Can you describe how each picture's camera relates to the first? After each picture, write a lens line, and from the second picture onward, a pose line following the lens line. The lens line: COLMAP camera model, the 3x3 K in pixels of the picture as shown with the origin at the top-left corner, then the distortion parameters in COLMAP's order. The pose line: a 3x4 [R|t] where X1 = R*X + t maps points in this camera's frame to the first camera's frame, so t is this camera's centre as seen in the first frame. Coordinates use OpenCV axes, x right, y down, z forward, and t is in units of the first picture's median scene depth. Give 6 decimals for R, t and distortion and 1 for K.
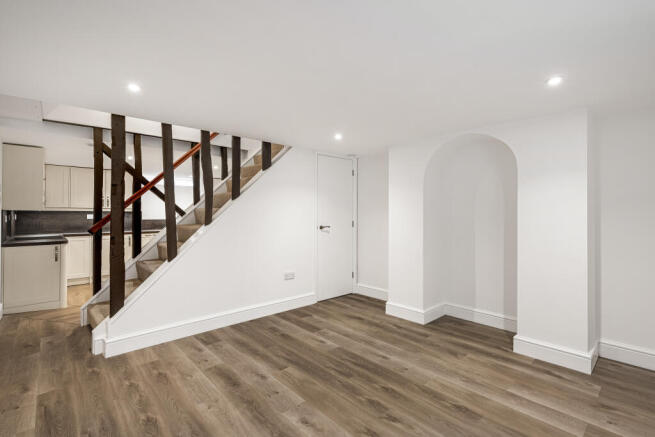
lens RADIAL K [[302.7, 0, 330.4], [0, 302.7, 216.5], [0, 0, 1]] dist [0.003115, -0.000520]
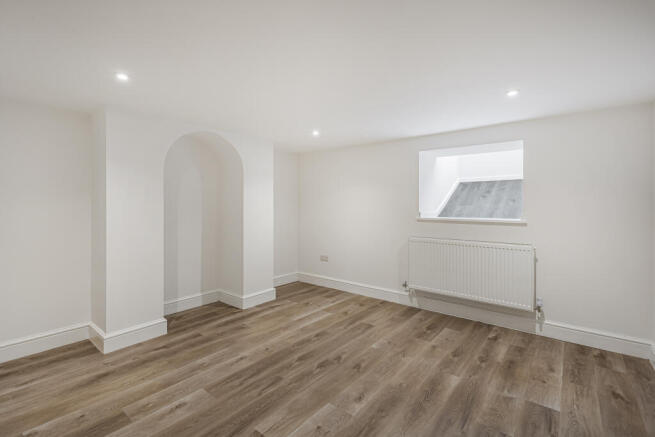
lens RADIAL K [[302.7, 0, 330.4], [0, 302.7, 213.1], [0, 0, 1]] dist [0.003115, -0.000520]
pose [[-0.153699, -0.027501, 0.987735, -0.758825], [0.007231, 0.999555, 0.028955, -0.001526], [-0.988091, 0.011593, -0.153431, 0.868458]]
